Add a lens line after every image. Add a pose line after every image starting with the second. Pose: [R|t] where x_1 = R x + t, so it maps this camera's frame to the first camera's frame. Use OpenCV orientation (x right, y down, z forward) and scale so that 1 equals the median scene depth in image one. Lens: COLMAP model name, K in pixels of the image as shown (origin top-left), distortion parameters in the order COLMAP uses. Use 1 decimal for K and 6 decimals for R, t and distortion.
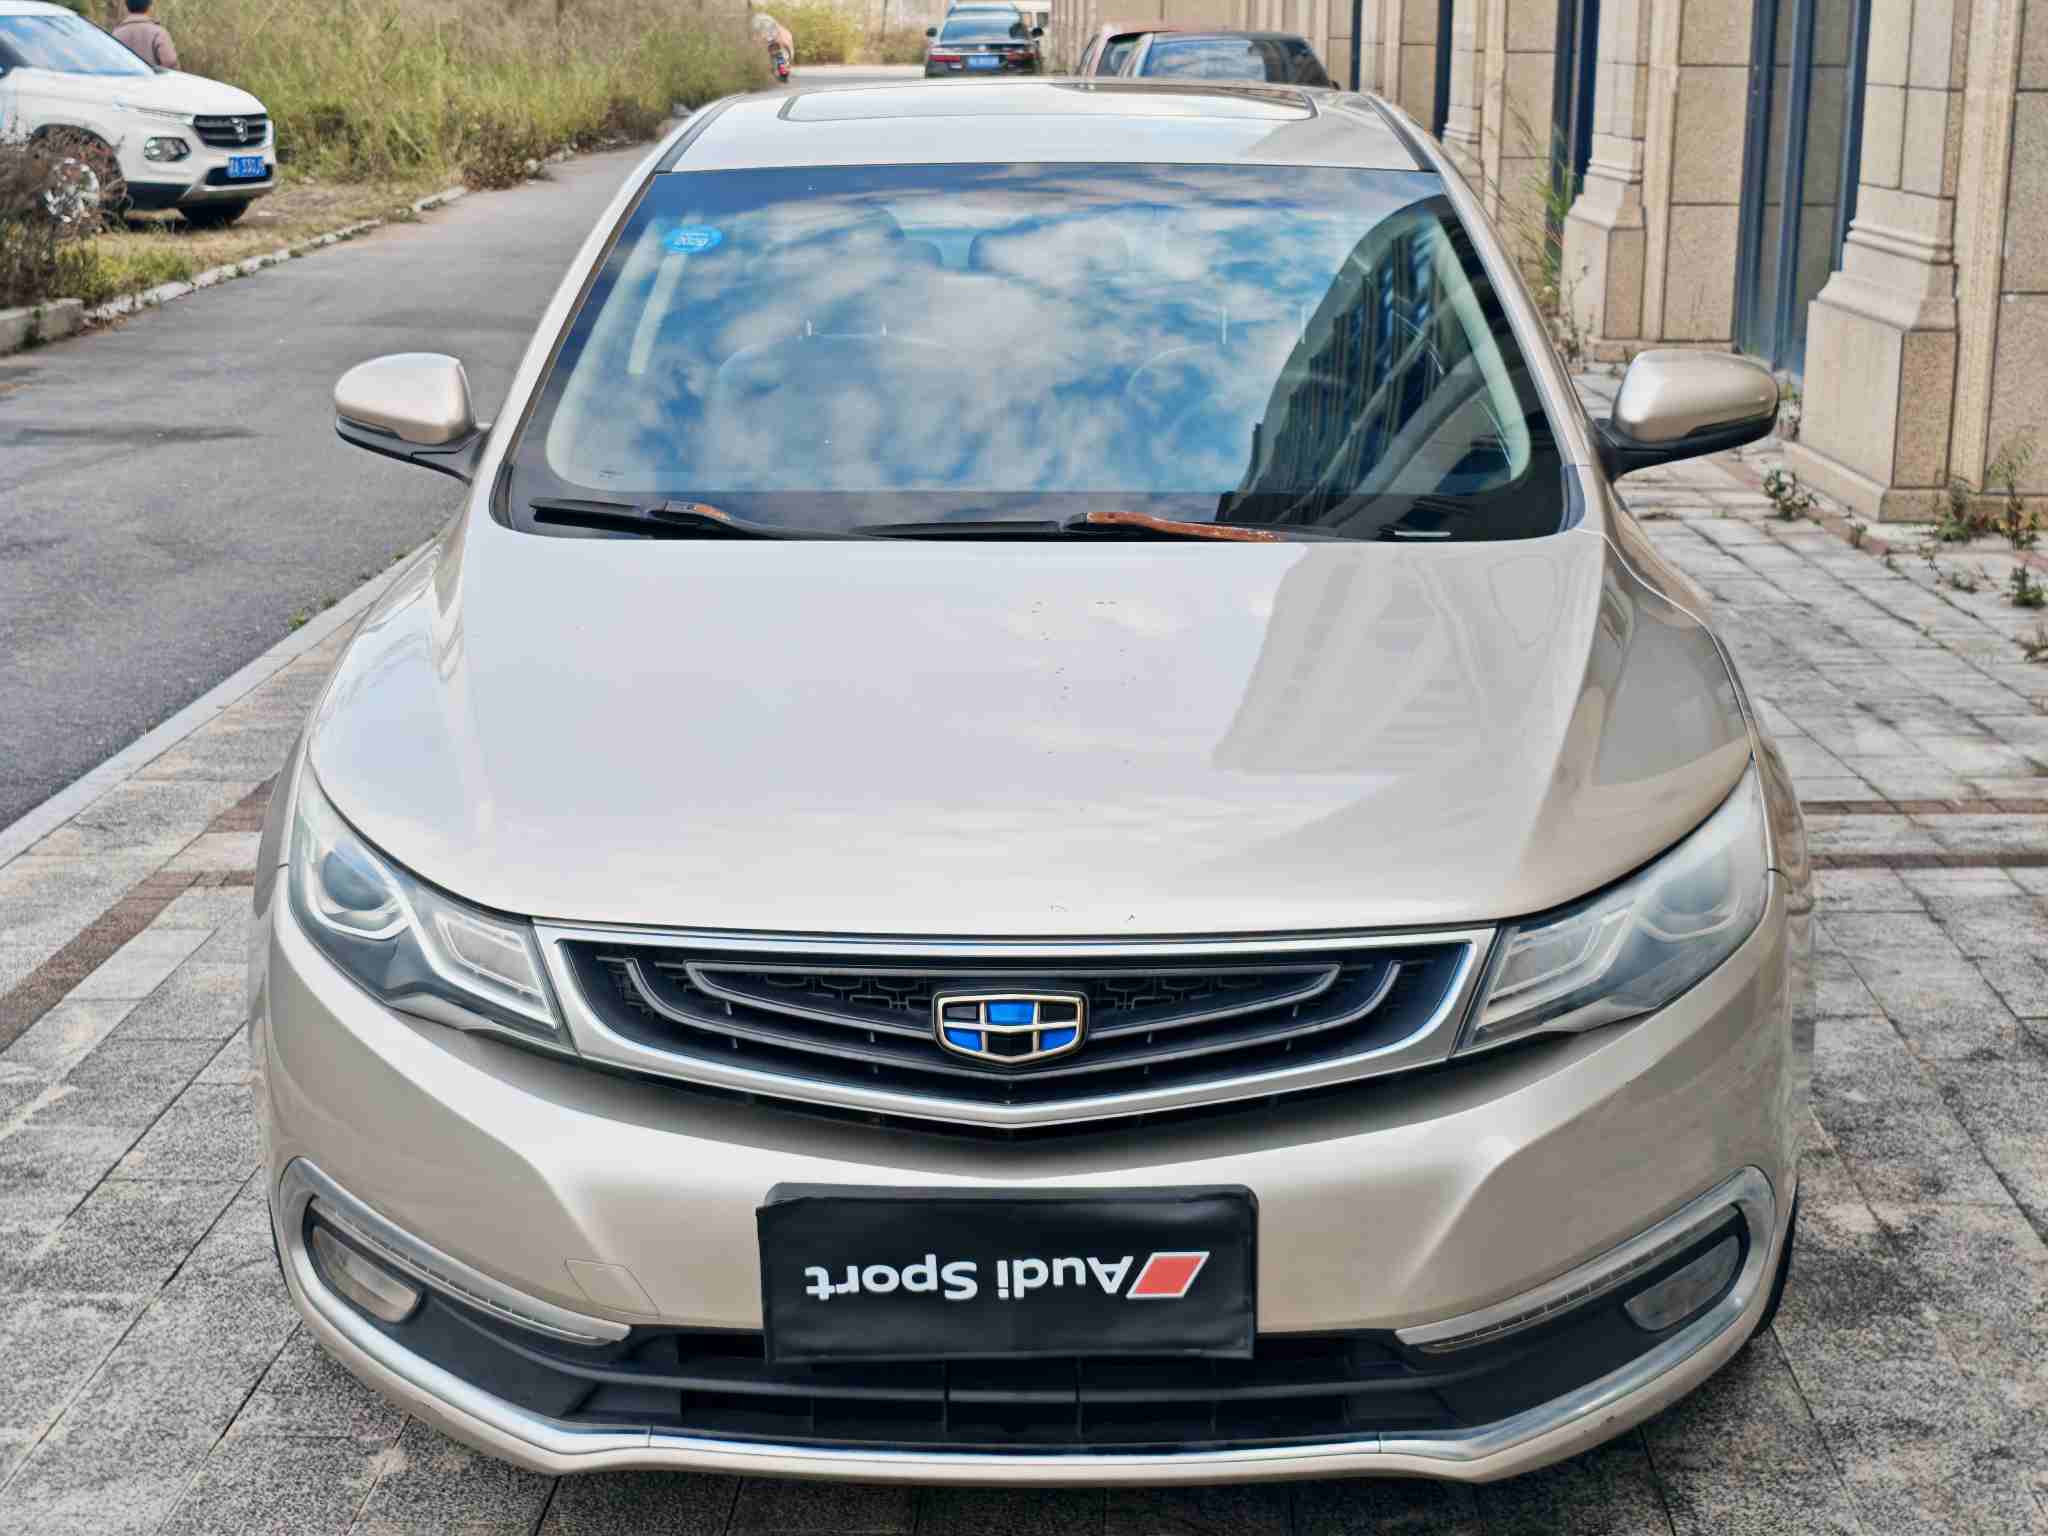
lens RADIAL K [[3188.3, 0, 1012.7], [0, 3188.3, 698.9], [0, 0, 1]] dist [0.100379, -0.191219]
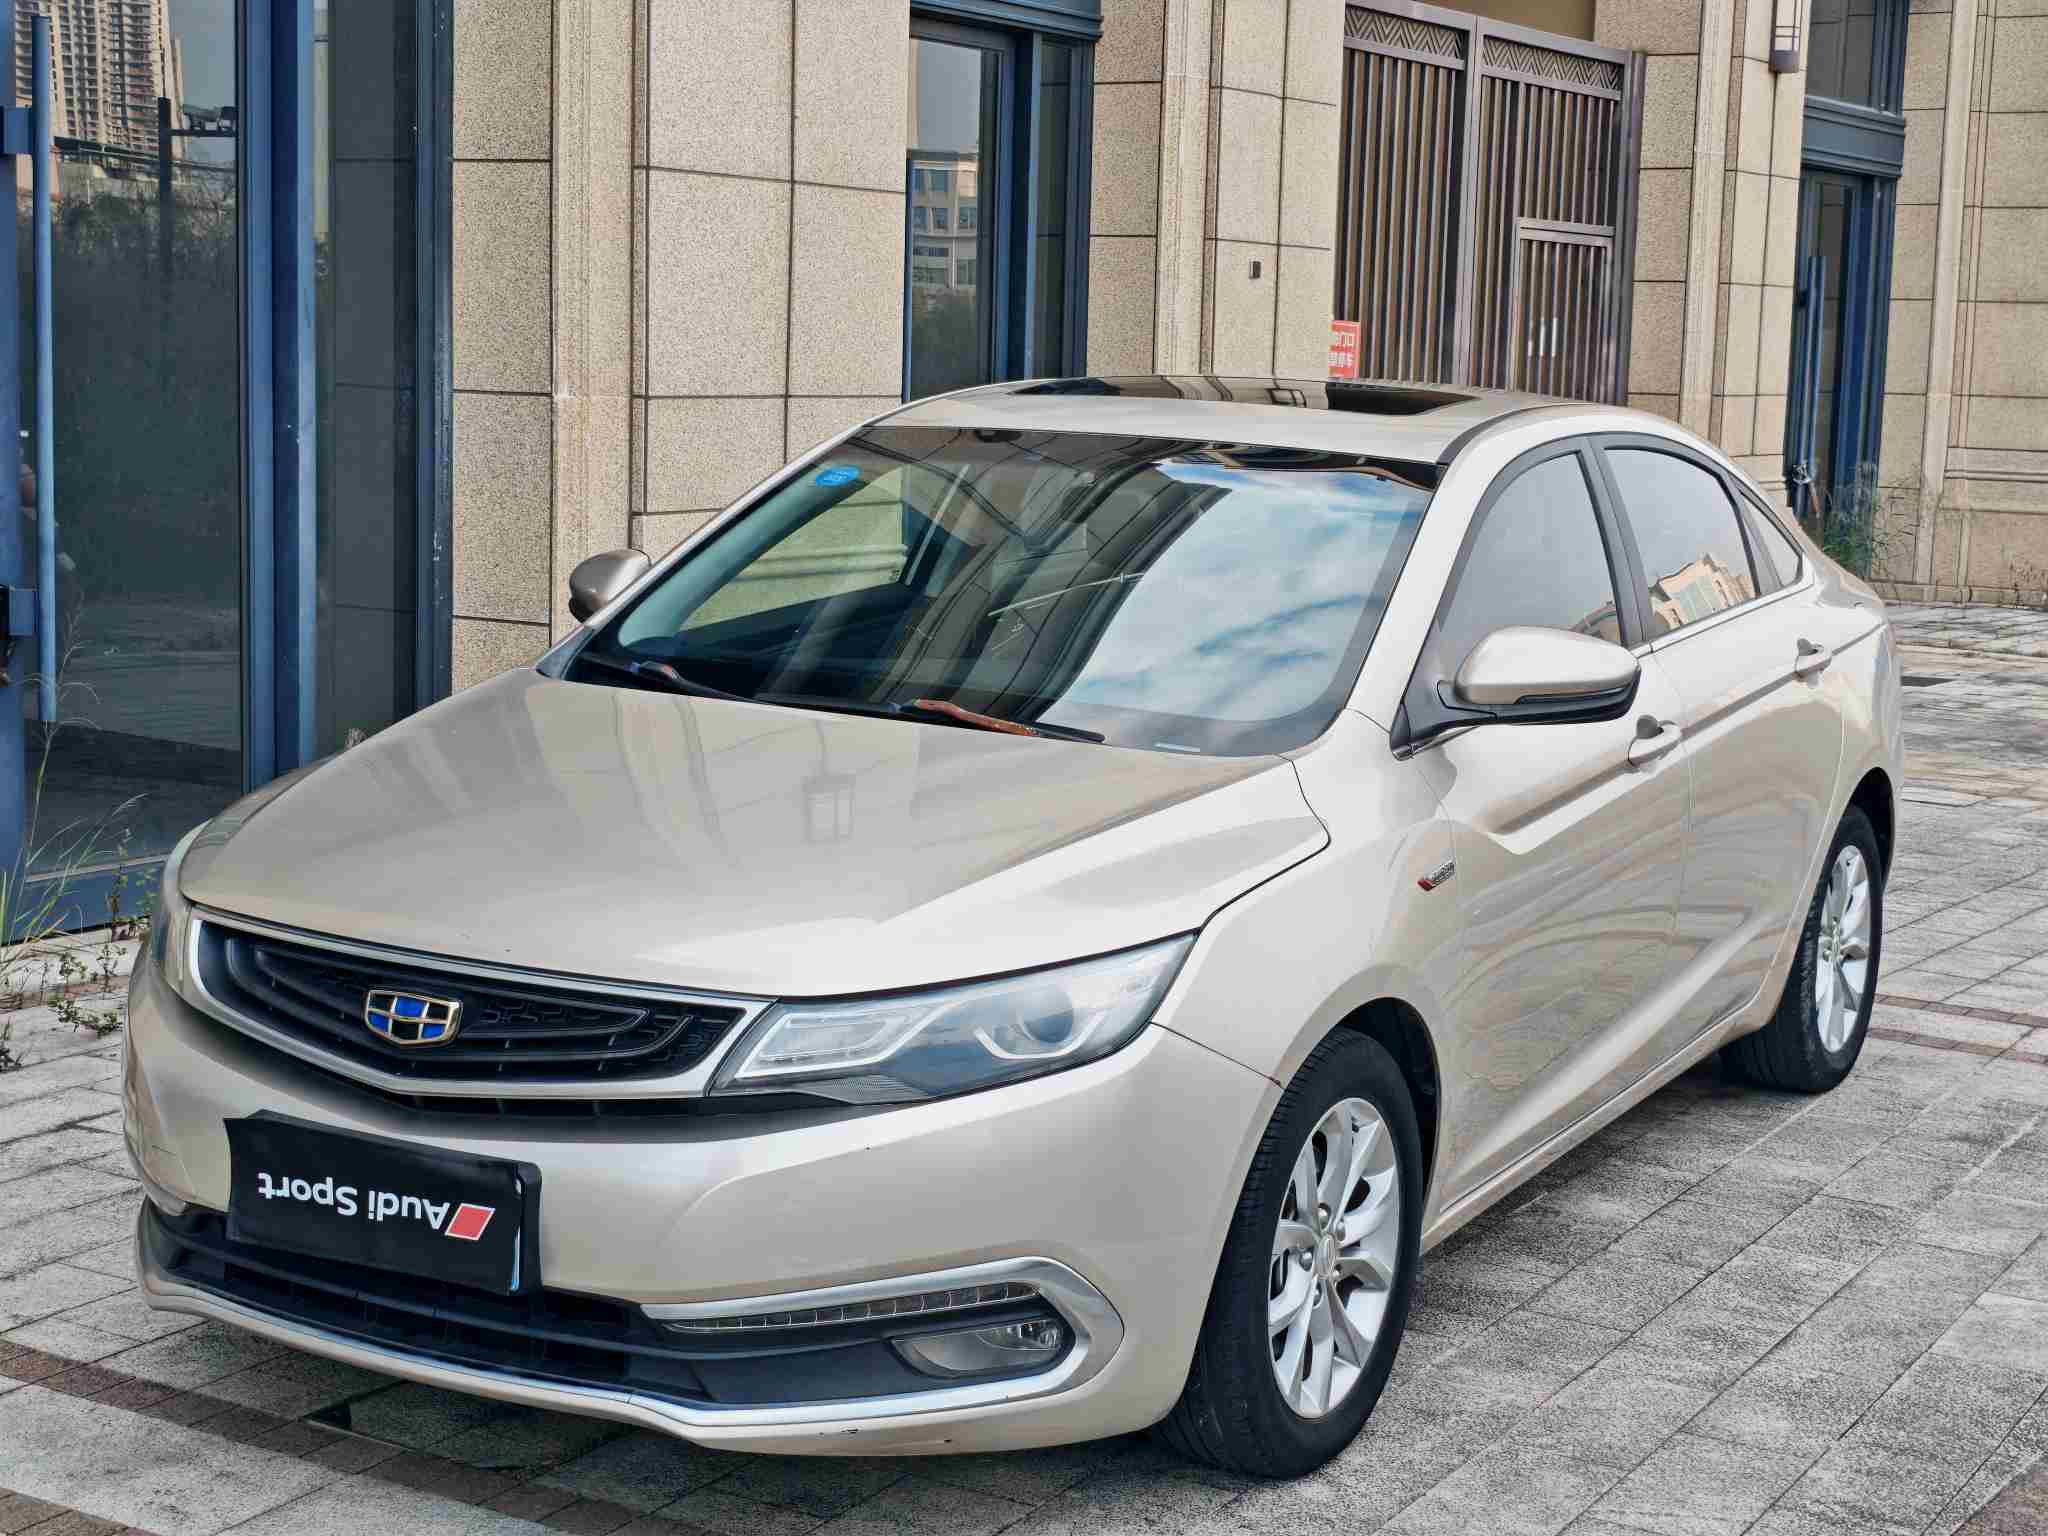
lens RADIAL K [[3190.6, 0, 1030.0], [0, 3190.6, 734.7], [0, 0, 1]] dist [0.095089, -0.156711]
pose [[0.882276, 0.101138, -0.459739, 0.815826], [-0.142934, 0.988093, -0.056932, 0.024795], [0.448507, 0.115942, 0.886227, -0.079033]]
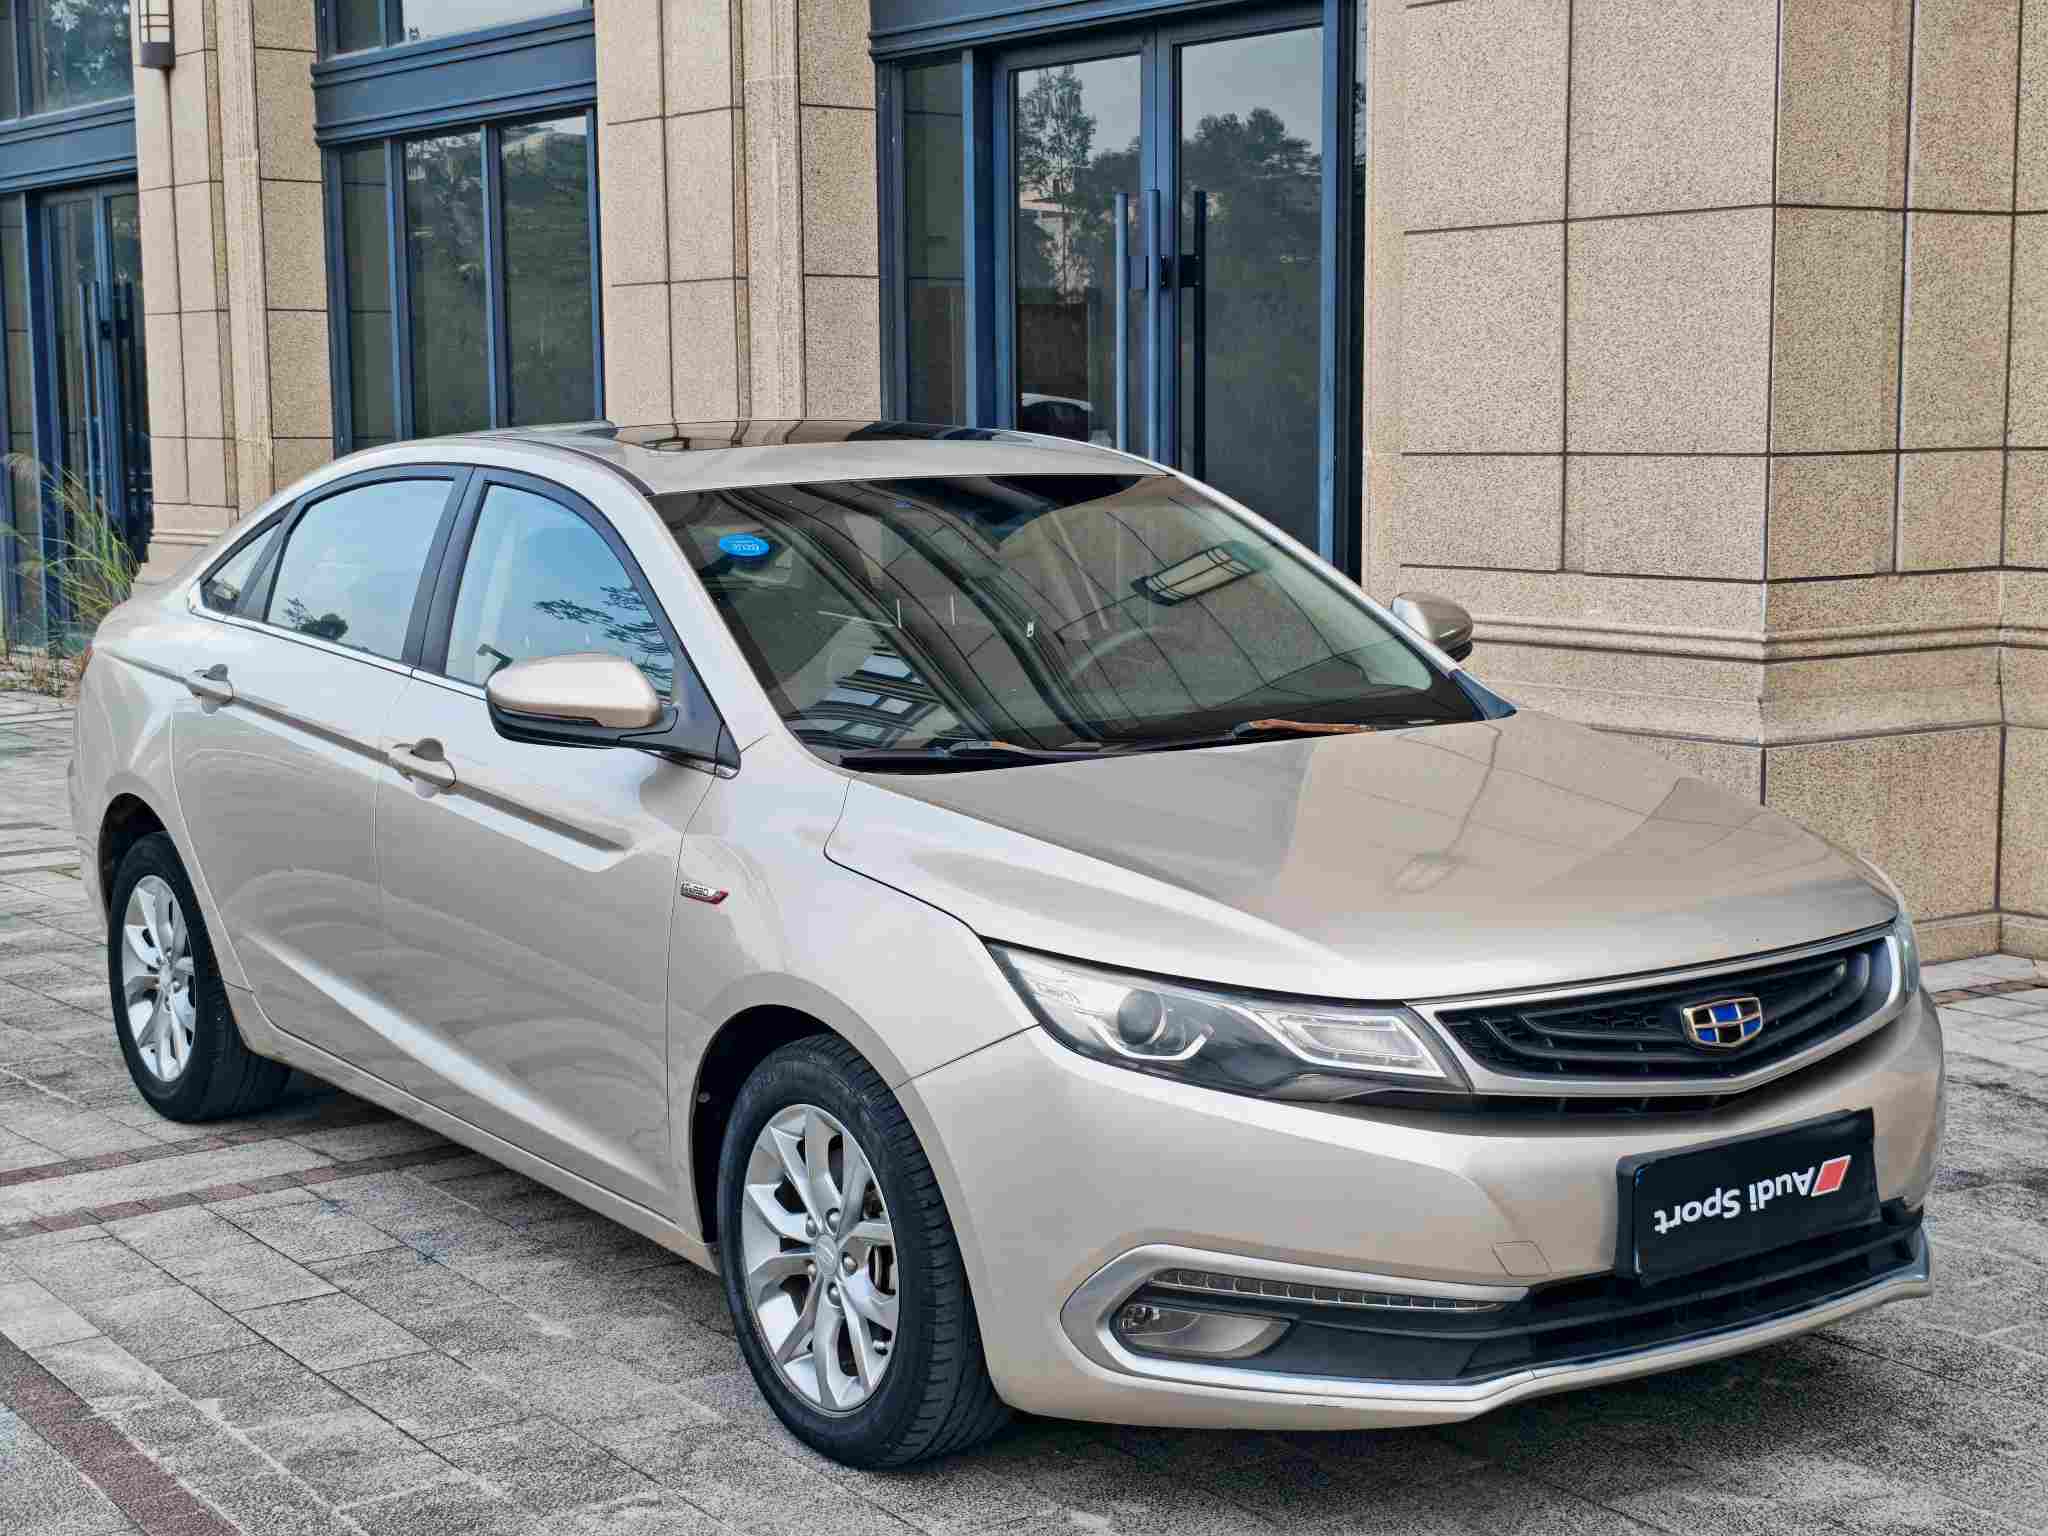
lens RADIAL K [[3142.0, 0, 1027.3], [0, 3142.0, 772.9], [0, 0, 1]] dist [0.115801, -0.175312]
pose [[0.804888, -0.085601, 0.587220, -1.061017], [0.141554, 0.988672, -0.049903, 0.017853], [-0.576297, 0.123290, 0.807887, 0.018490]]
